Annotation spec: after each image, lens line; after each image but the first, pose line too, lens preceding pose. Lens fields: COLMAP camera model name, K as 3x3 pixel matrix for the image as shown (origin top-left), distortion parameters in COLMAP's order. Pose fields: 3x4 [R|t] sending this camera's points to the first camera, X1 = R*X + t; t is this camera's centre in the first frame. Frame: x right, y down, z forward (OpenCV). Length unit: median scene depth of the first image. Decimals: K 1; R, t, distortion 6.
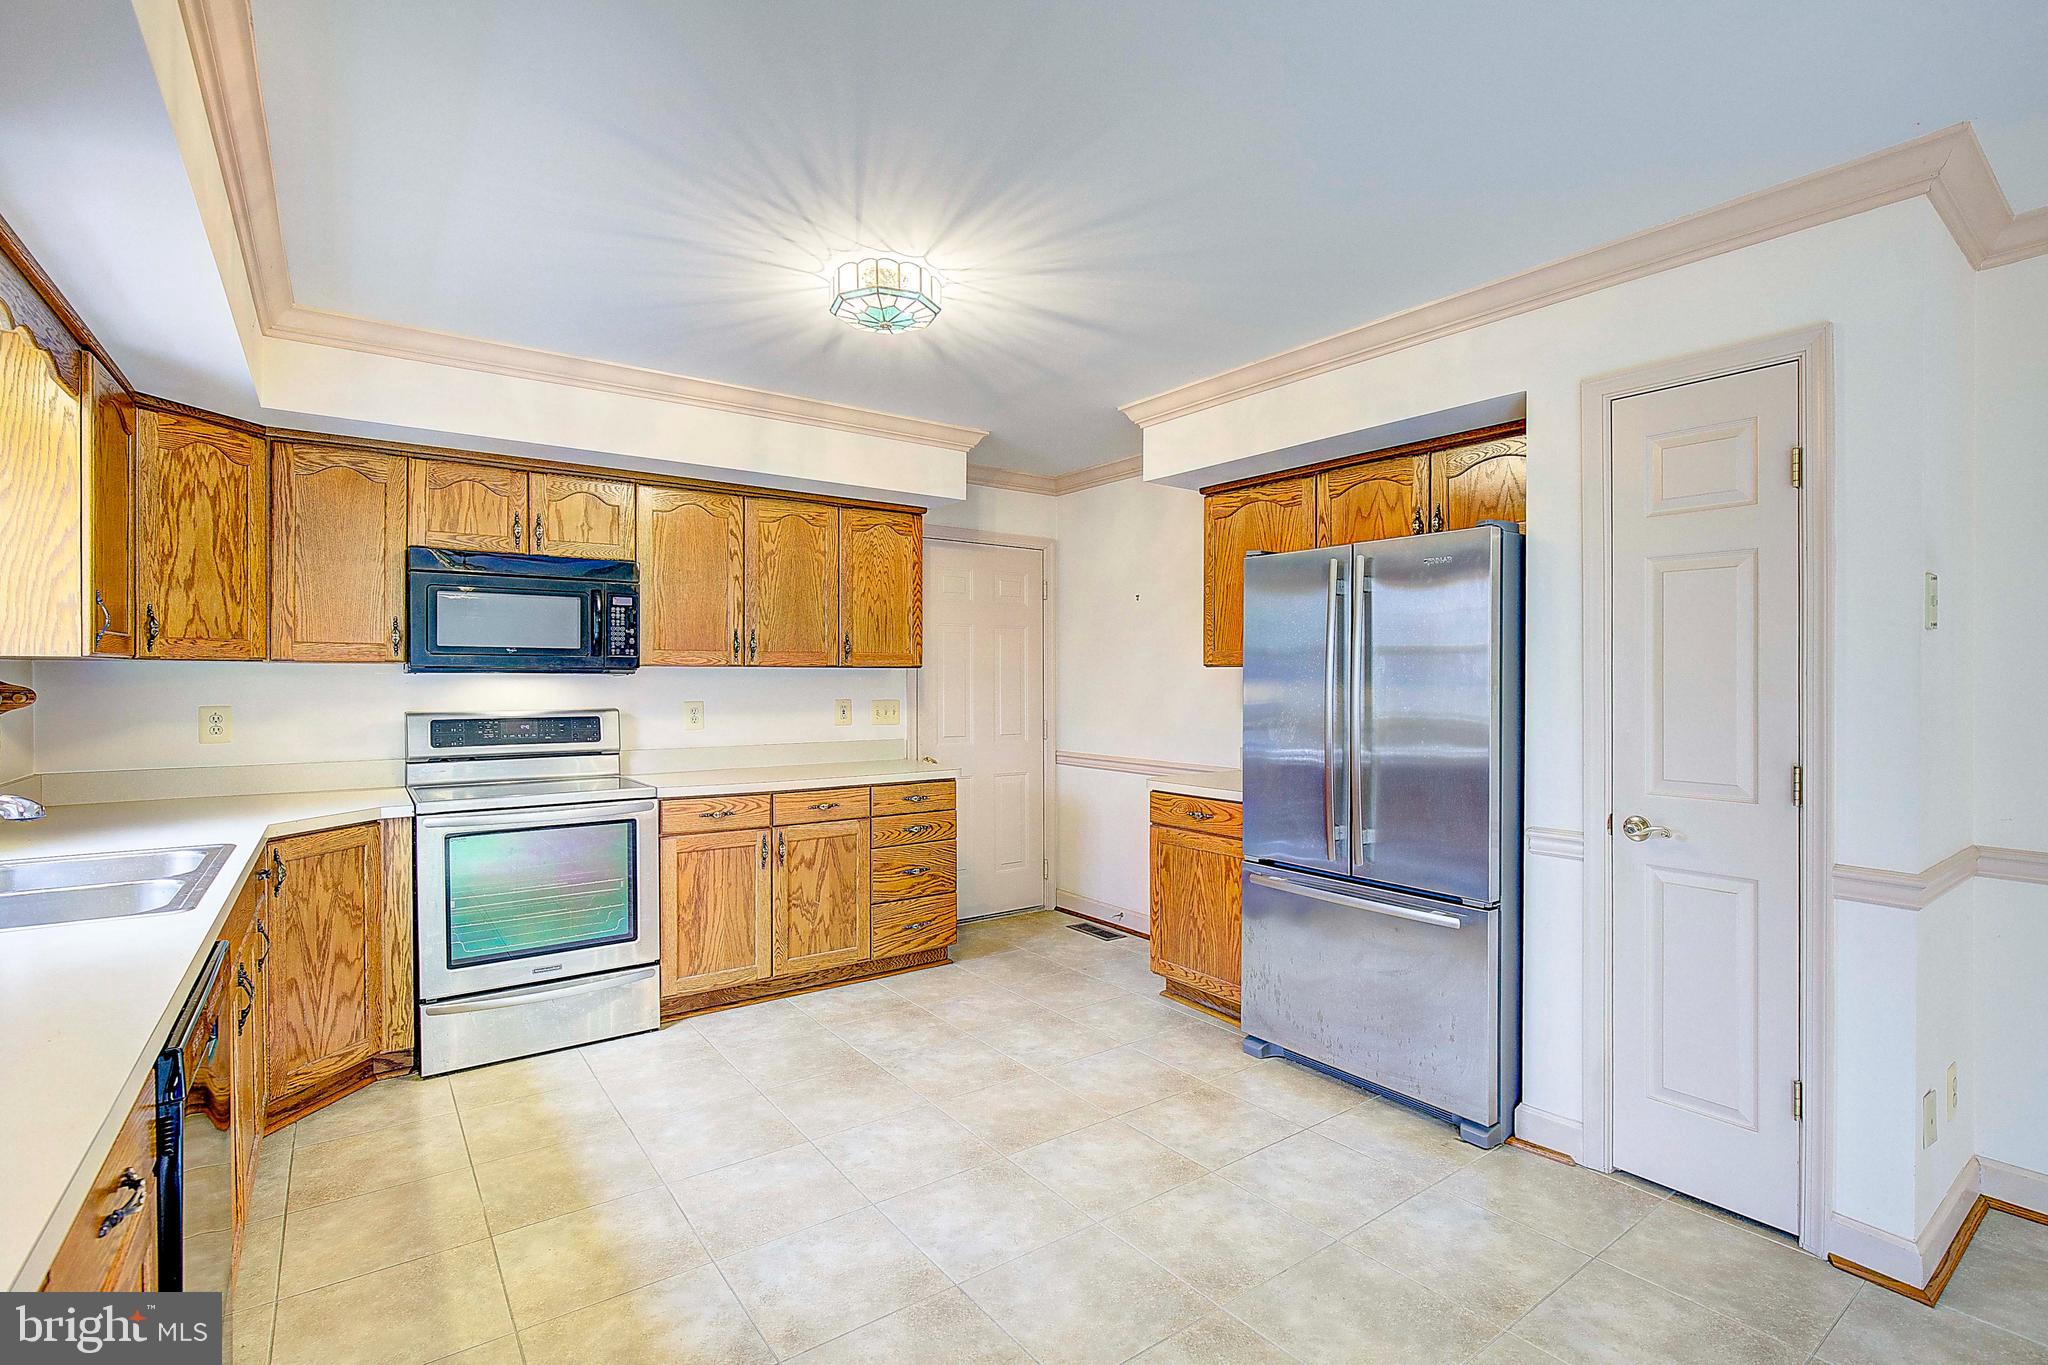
lens RADIAL K [[943.8, 0, 1055.3], [0, 943.8, 679.9], [0, 0, 1]] dist [-0.023899, 0.006877]
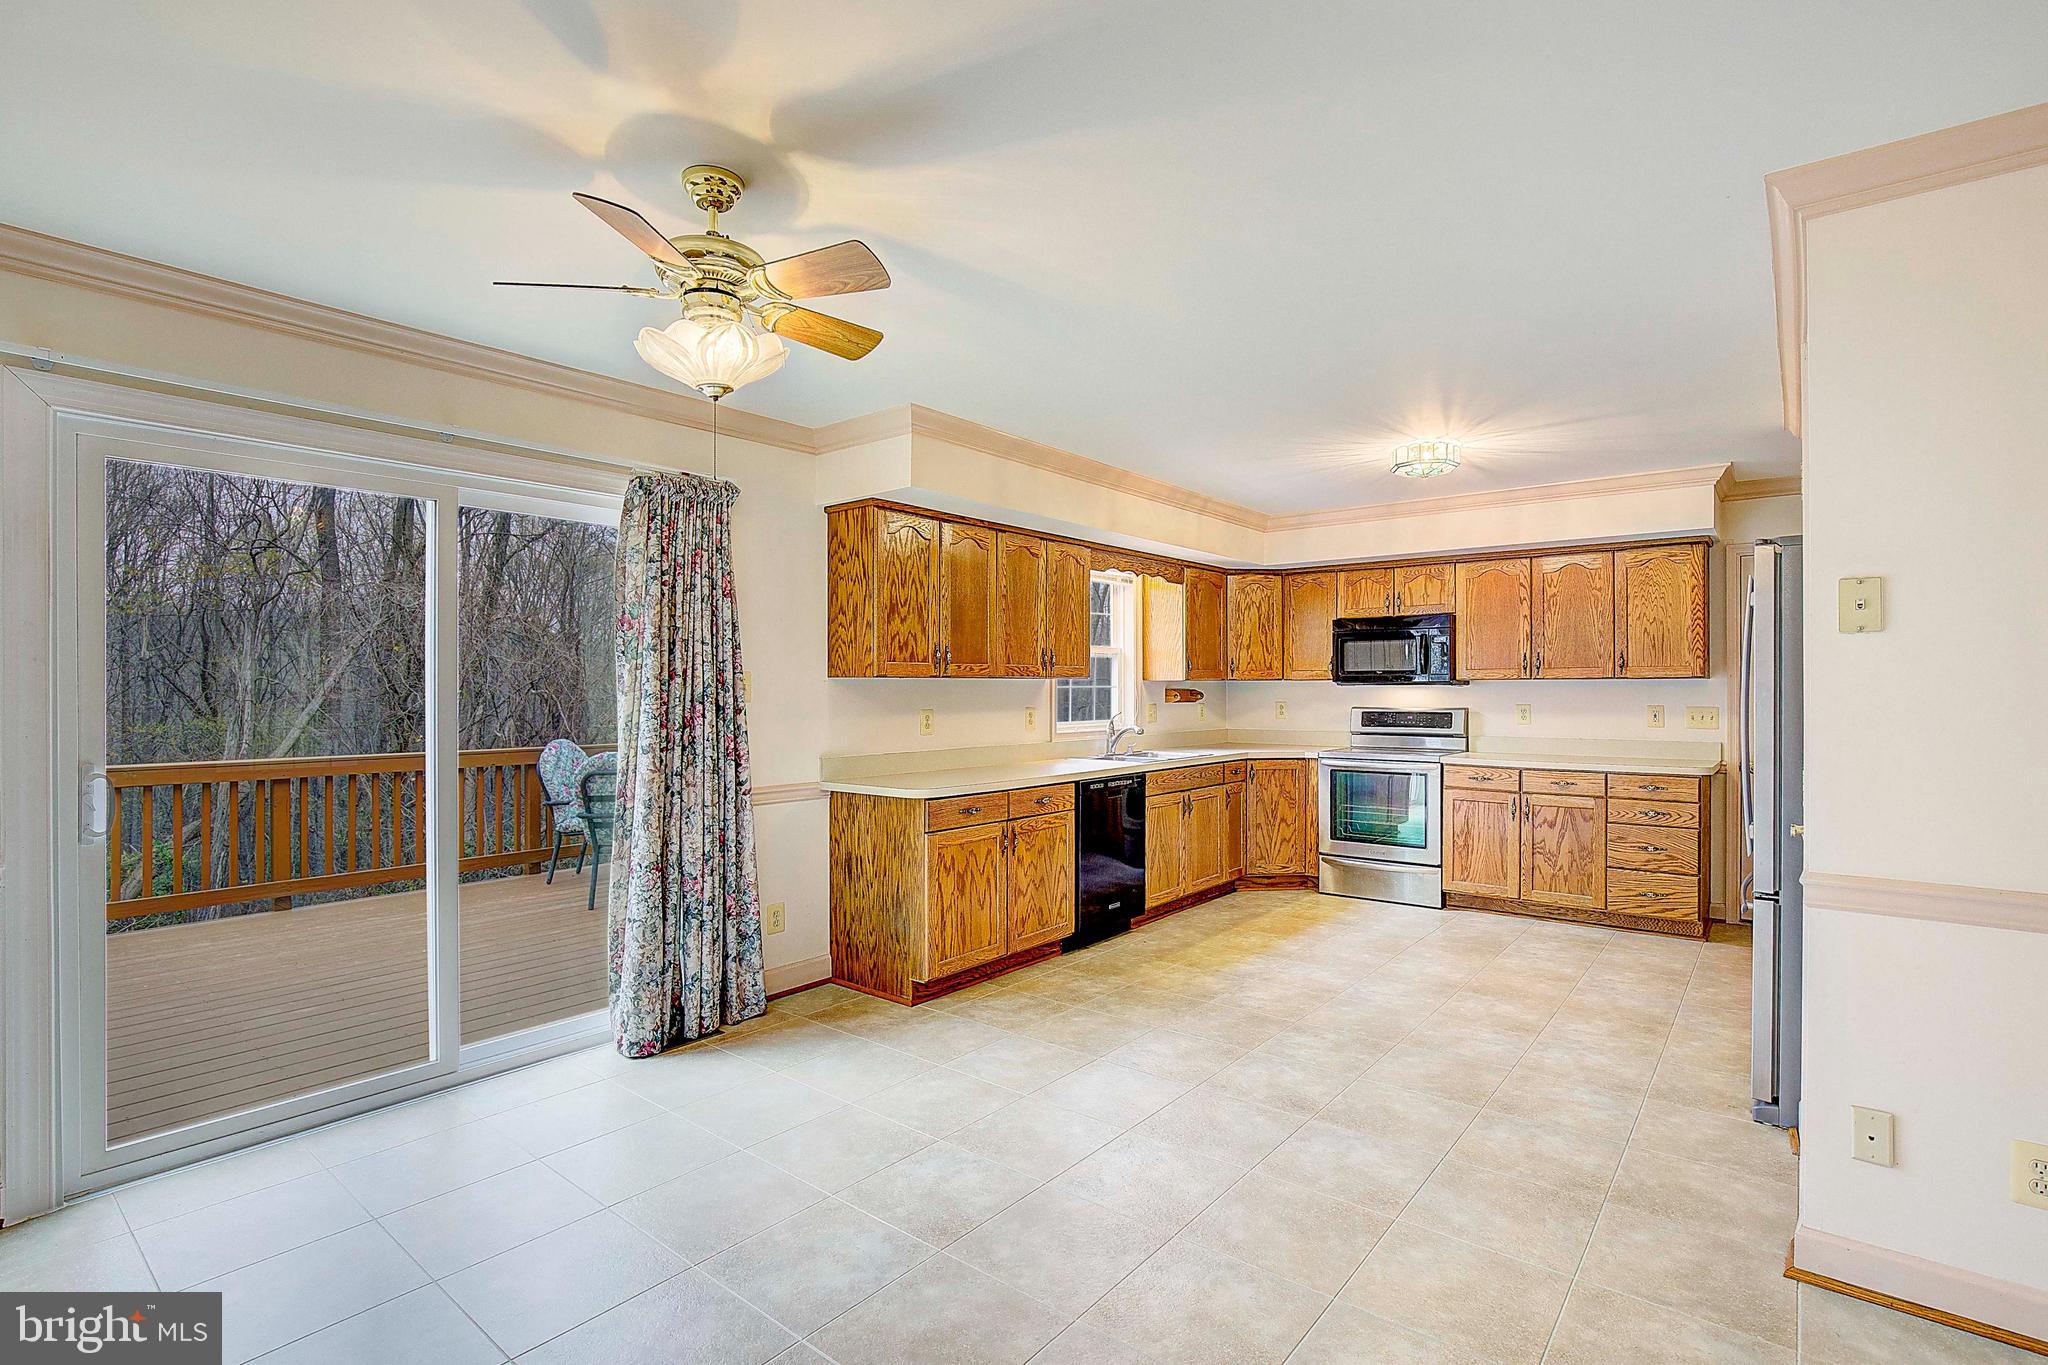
lens RADIAL K [[943.8, 0, 1071.6], [0, 943.8, 682.4], [0, 0, 1]] dist [-0.023899, 0.006877]
pose [[0.275074, -0.008203, -0.961388, 0.993799], [-0.000937, 0.999961, -0.008800, 0.003716], [0.961423, 0.003322, 0.275055, -0.044790]]
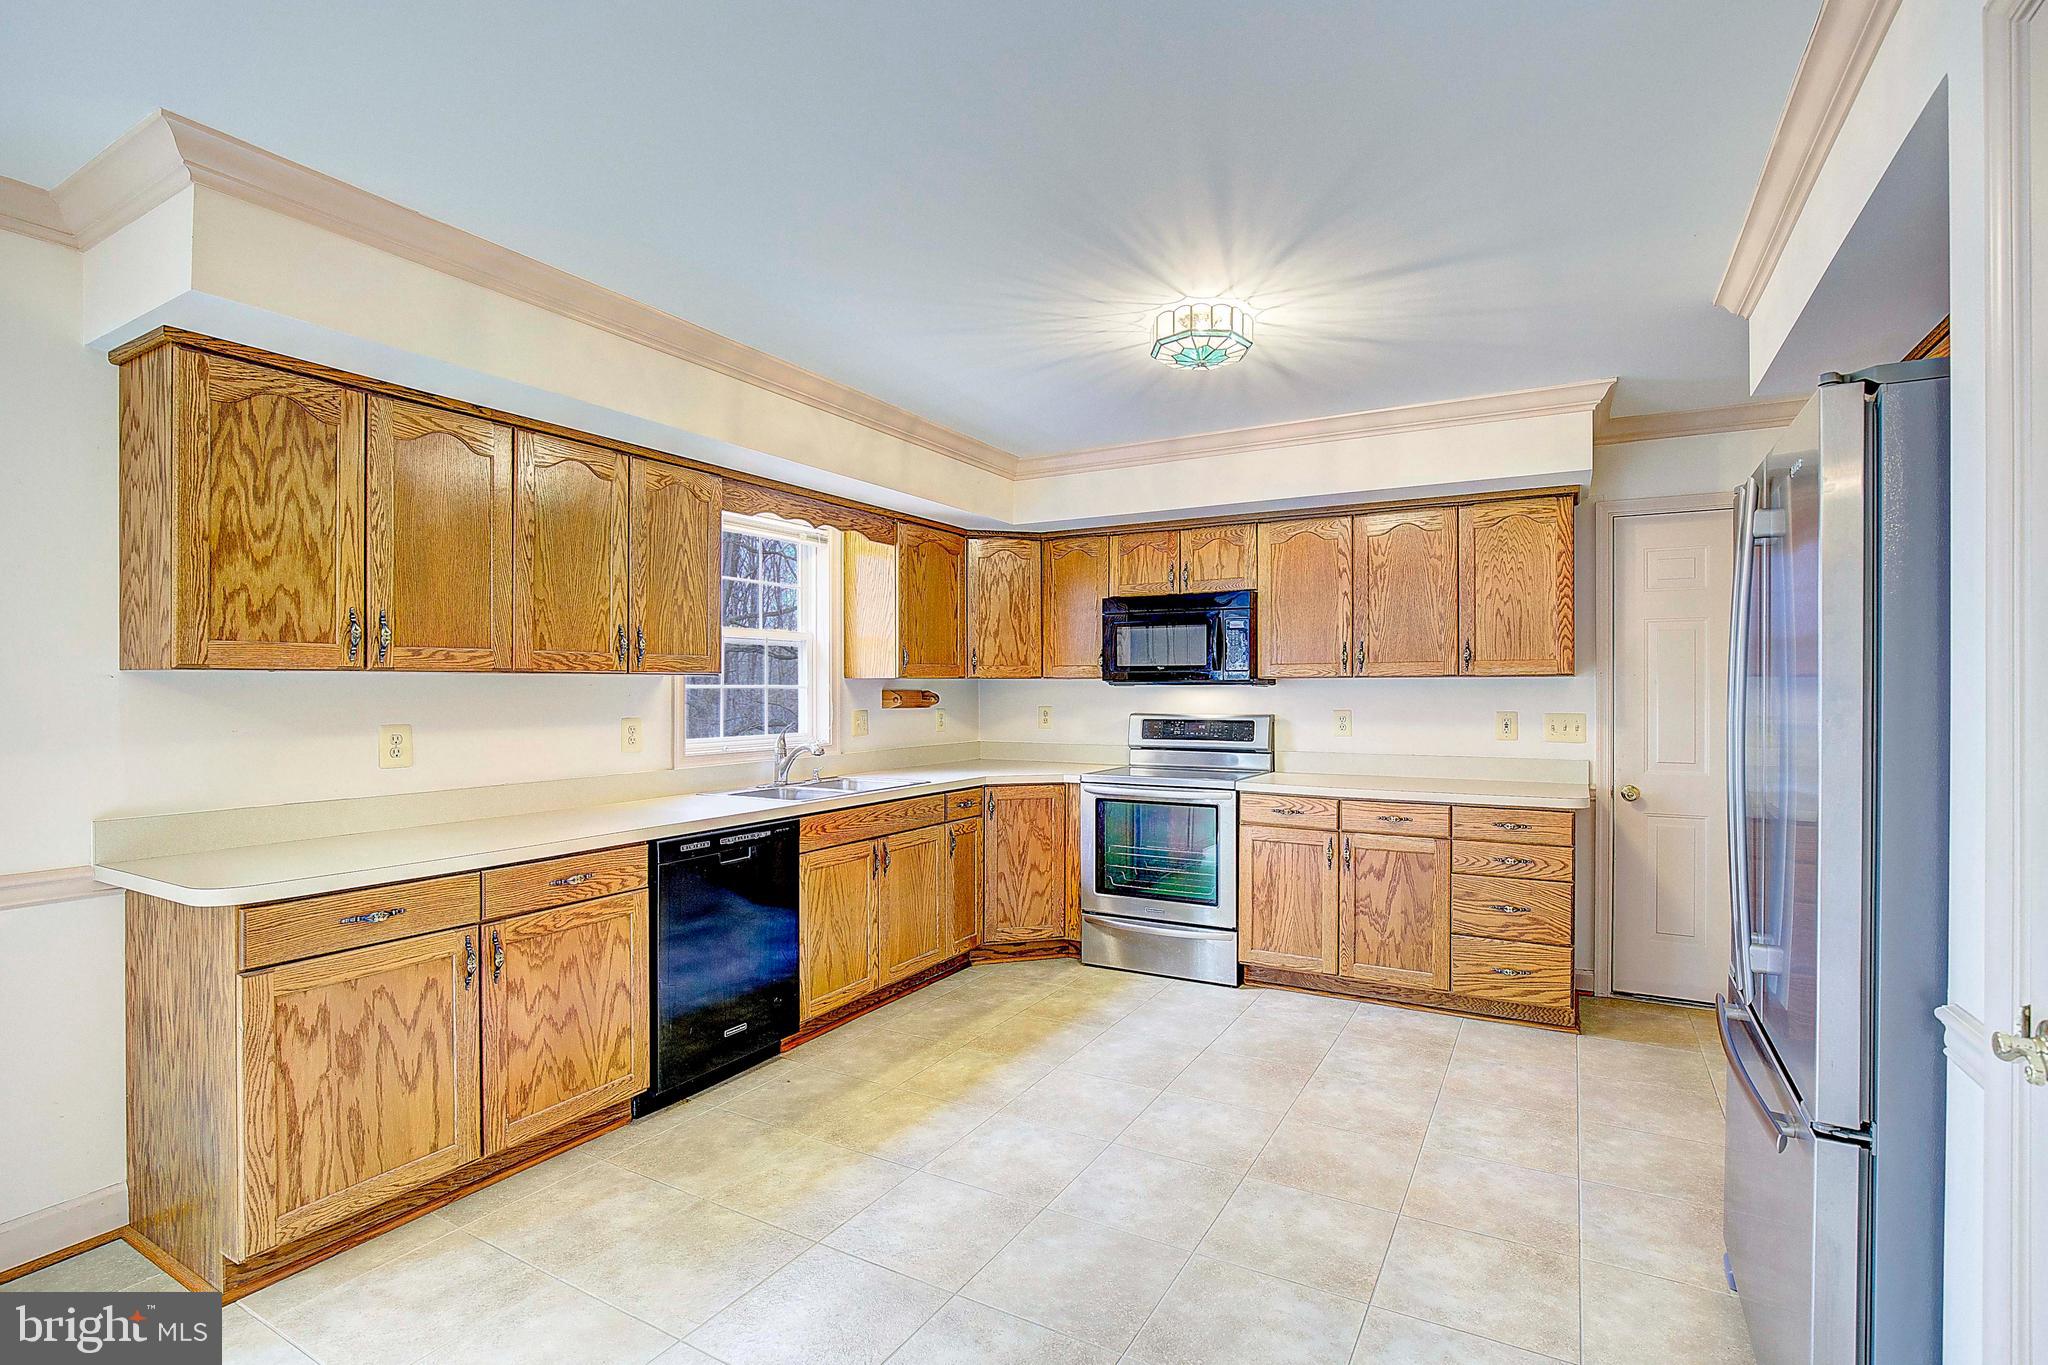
lens RADIAL K [[943.8, 0, 1048.4], [0, 943.8, 682.2], [0, 0, 1]] dist [-0.023899, 0.006877]
pose [[0.413681, -0.007757, -0.910389, 0.585726], [-0.000863, 0.999960, -0.008913, 0.000925], [0.910421, 0.004473, 0.413658, 0.313412]]
